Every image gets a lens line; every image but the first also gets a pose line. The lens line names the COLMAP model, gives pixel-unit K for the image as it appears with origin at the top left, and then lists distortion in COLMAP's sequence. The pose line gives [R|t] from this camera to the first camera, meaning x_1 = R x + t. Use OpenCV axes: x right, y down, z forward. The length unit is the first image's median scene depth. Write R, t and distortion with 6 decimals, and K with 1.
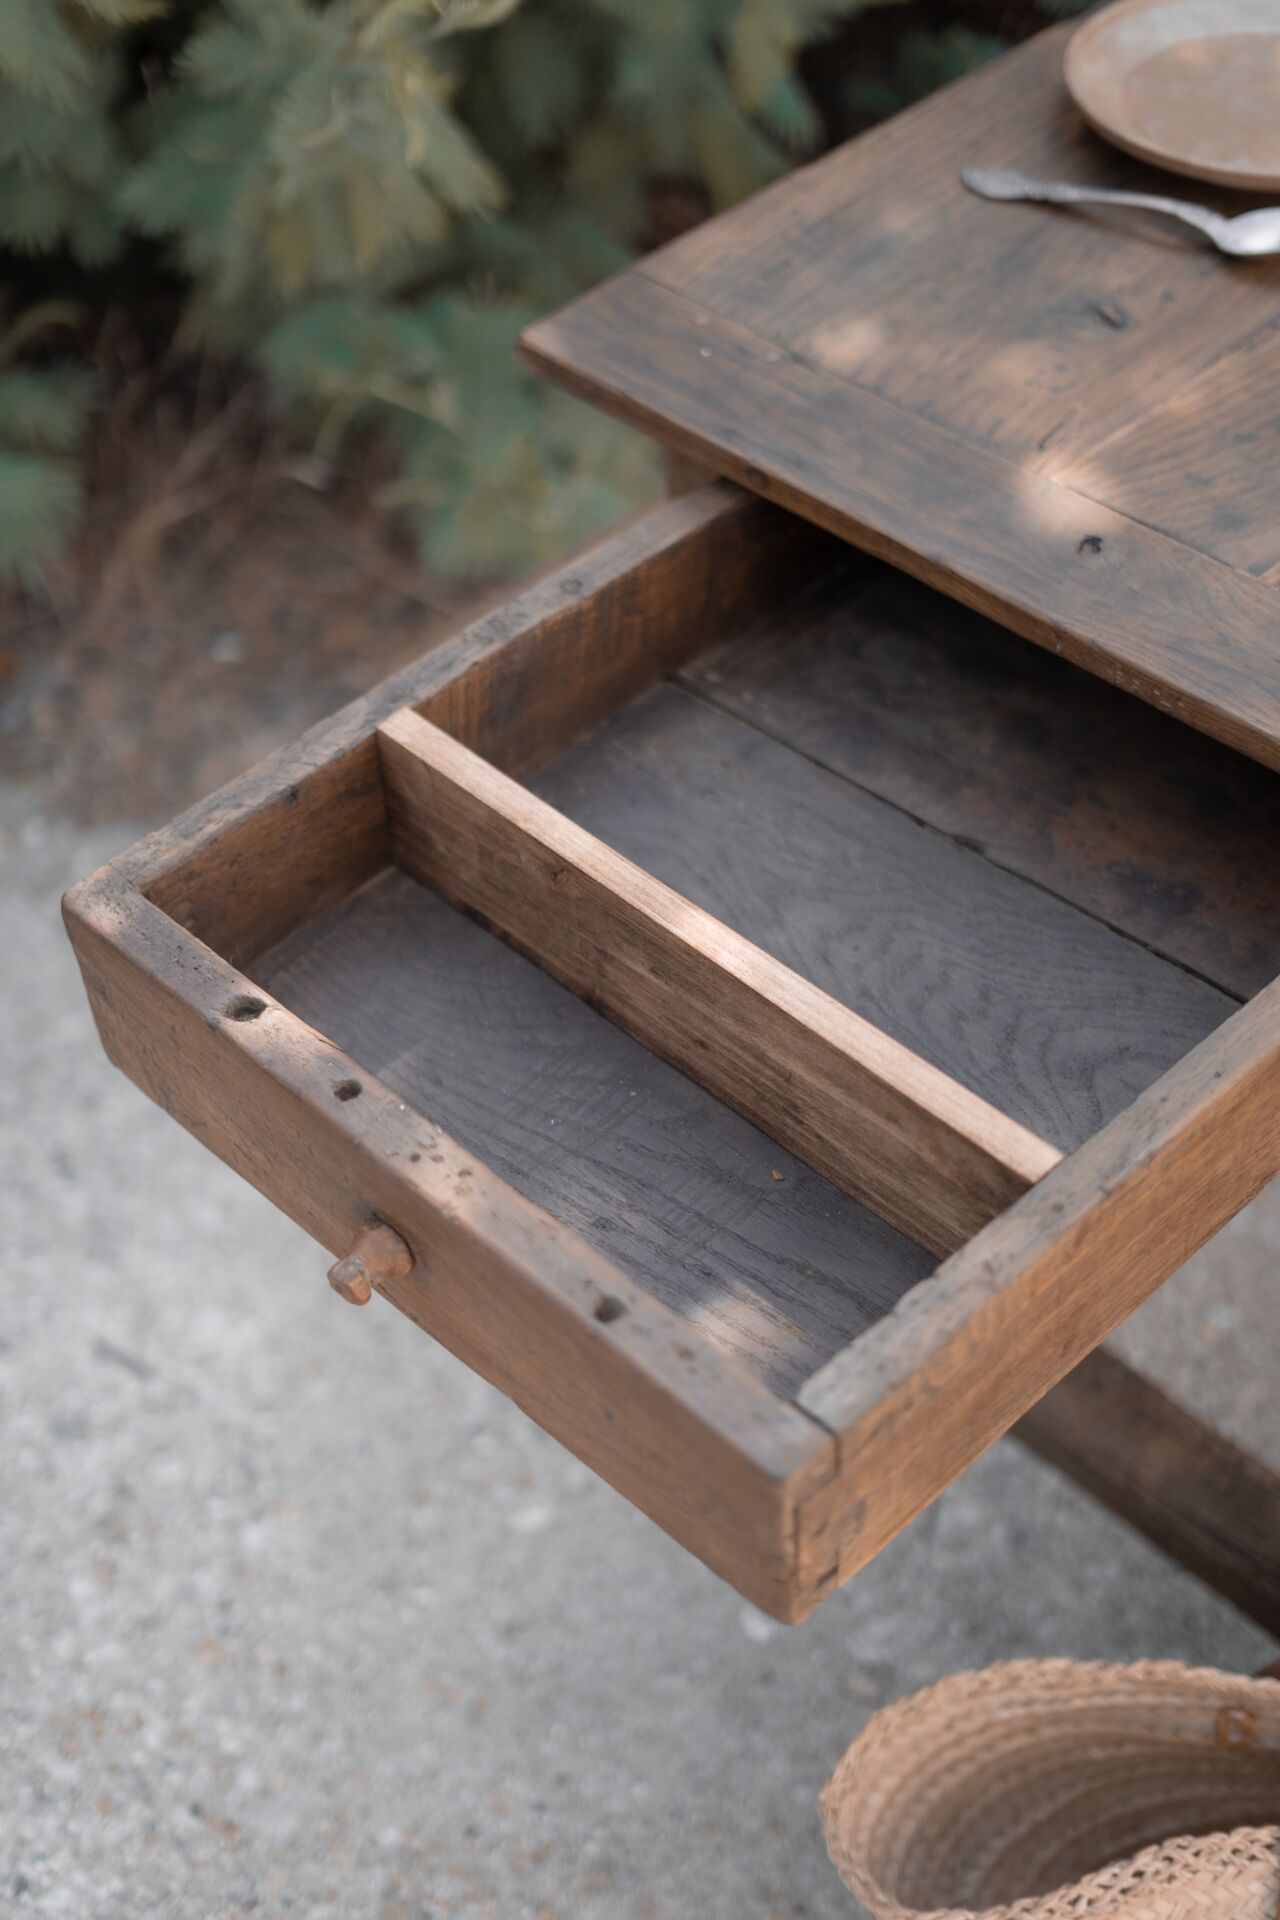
lens RADIAL K [[2744.5, 0, 640.0], [0, 2744.5, 960.0], [0, 0, 1]] dist [-0.045542, 0.022450]
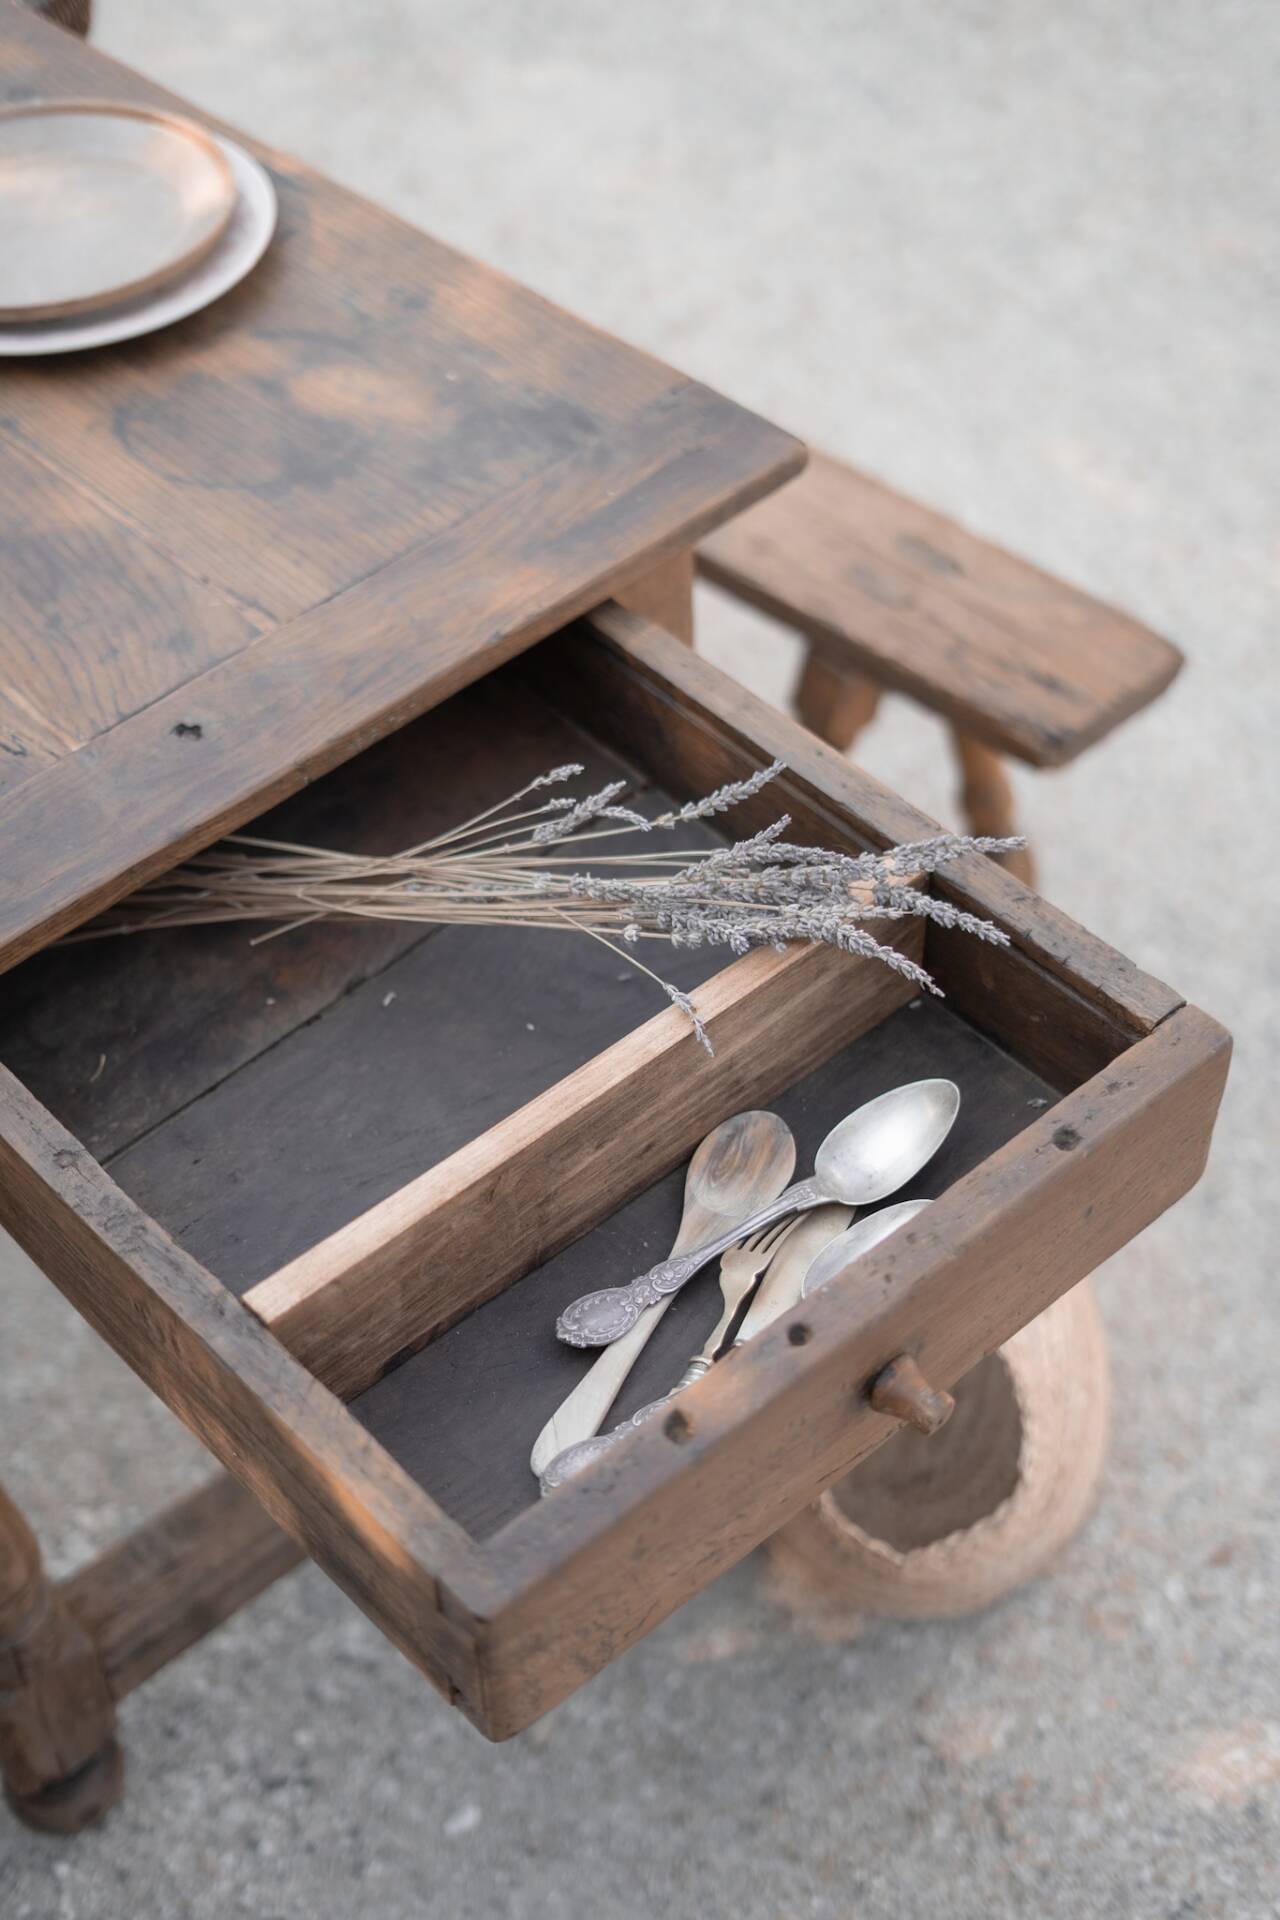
lens RADIAL K [[2744.5, 0, 640.0], [0, 2744.5, 960.0], [0, 0, 1]] dist [-0.045542, 0.022450]
pose [[0.065204, -0.710031, 0.701146, -0.628675], [0.748068, 0.499802, 0.436569, -0.442131], [-0.660411, 0.496039, 0.563740, 0.344852]]
